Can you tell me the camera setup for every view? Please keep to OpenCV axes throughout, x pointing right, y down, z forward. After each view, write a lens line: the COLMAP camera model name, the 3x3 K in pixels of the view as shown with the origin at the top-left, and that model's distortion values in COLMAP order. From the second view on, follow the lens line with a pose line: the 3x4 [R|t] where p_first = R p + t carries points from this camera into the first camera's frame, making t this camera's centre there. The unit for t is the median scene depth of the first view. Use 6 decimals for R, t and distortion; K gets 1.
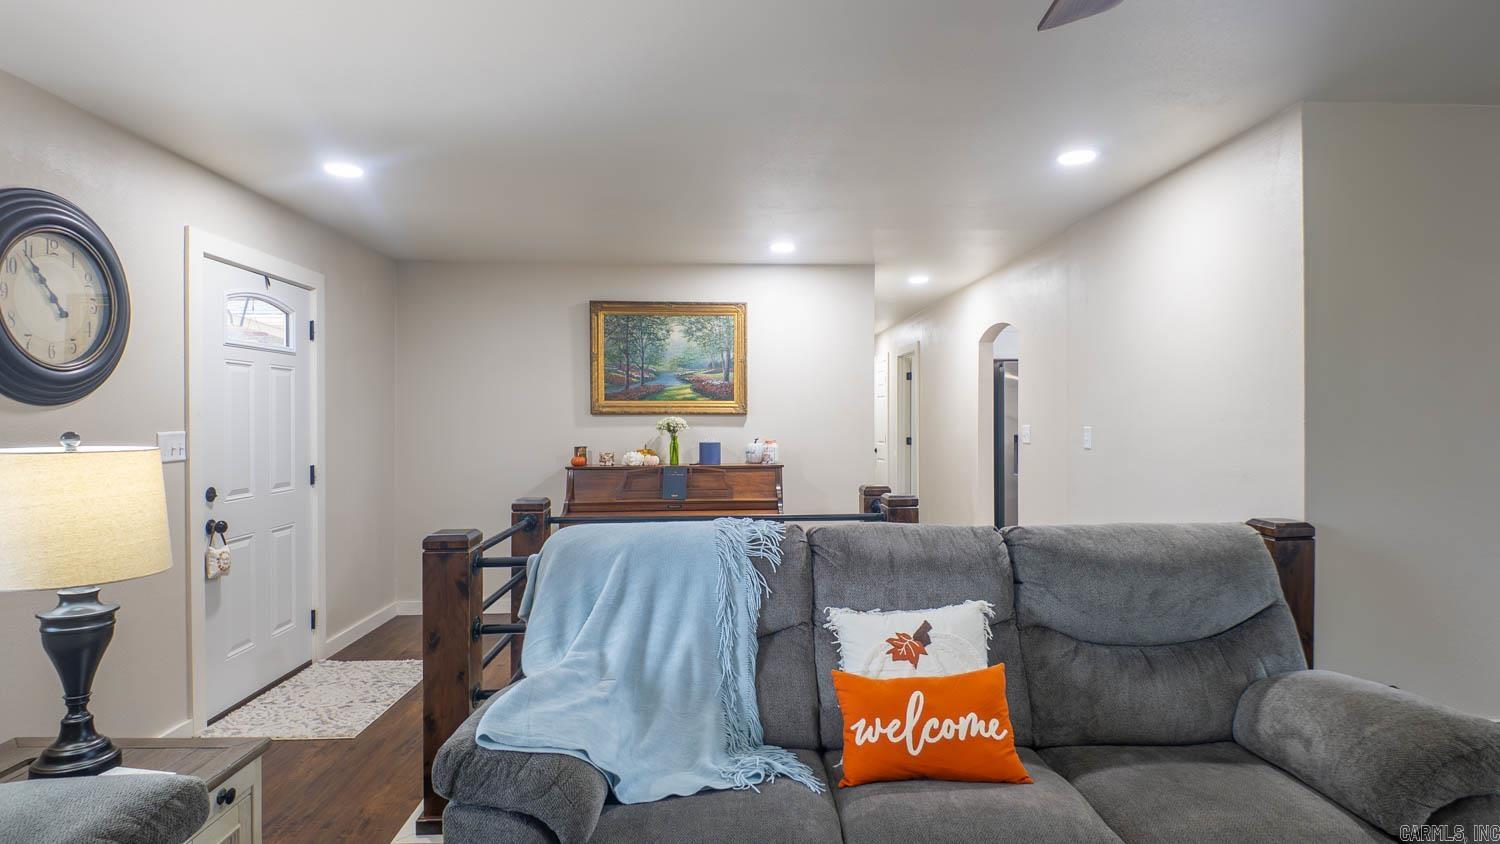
lens RADIAL K [[768.5, 0, 750.0], [0, 768.5, 422.0], [0, 0, 1]] dist [0.049391, -0.063259]
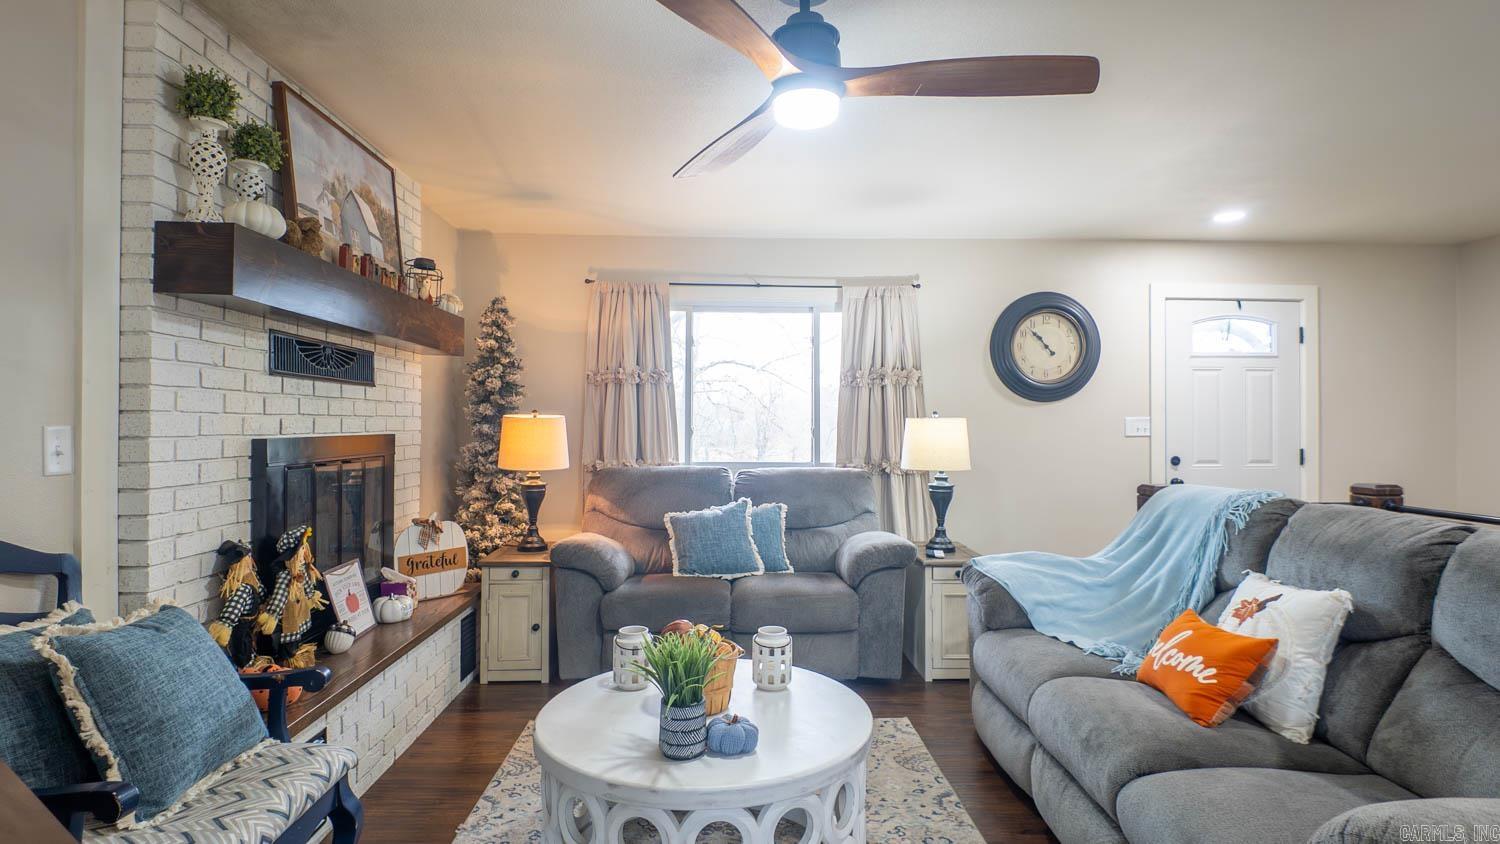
lens RADIAL K [[768.5, 0, 750.0], [0, 768.5, 422.0], [0, 0, 1]] dist [0.049391, -0.063259]
pose [[-0.014345, -0.000193, -0.999897, 1.052097], [-0.008058, 0.999968, -0.000077, 0.035861], [0.999865, 0.008056, -0.014346, 0.280572]]
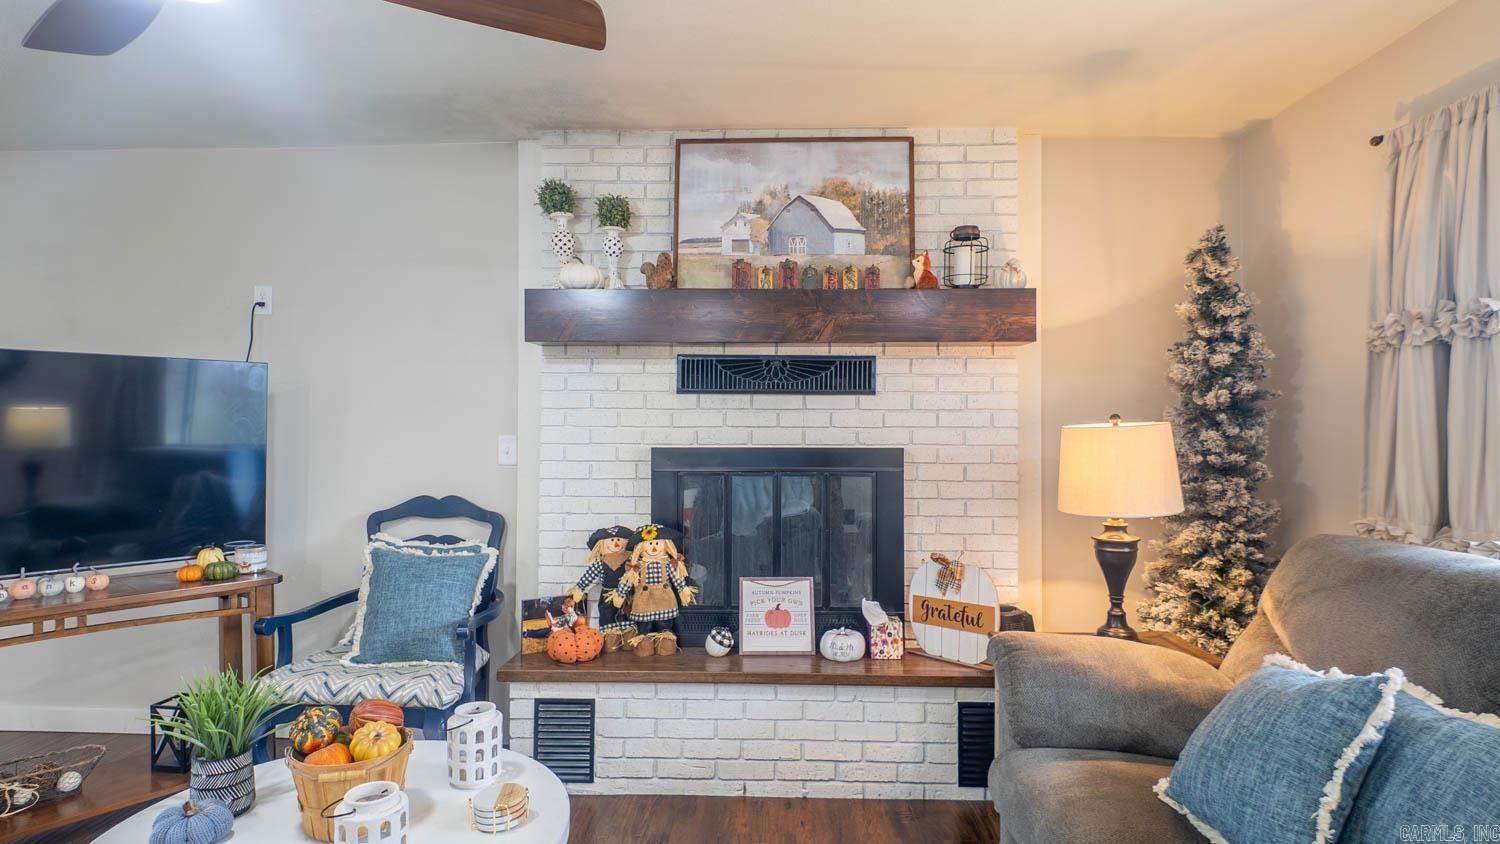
lens RADIAL K [[768.5, 0, 750.0], [0, 768.5, 422.0], [0, 0, 1]] dist [0.049391, -0.063259]
pose [[-0.995036, 0.000223, 0.099516, -0.215366], [-0.000019, 0.999997, -0.002436, 0.025756], [-0.099516, -0.002425, -0.995033, 0.820455]]
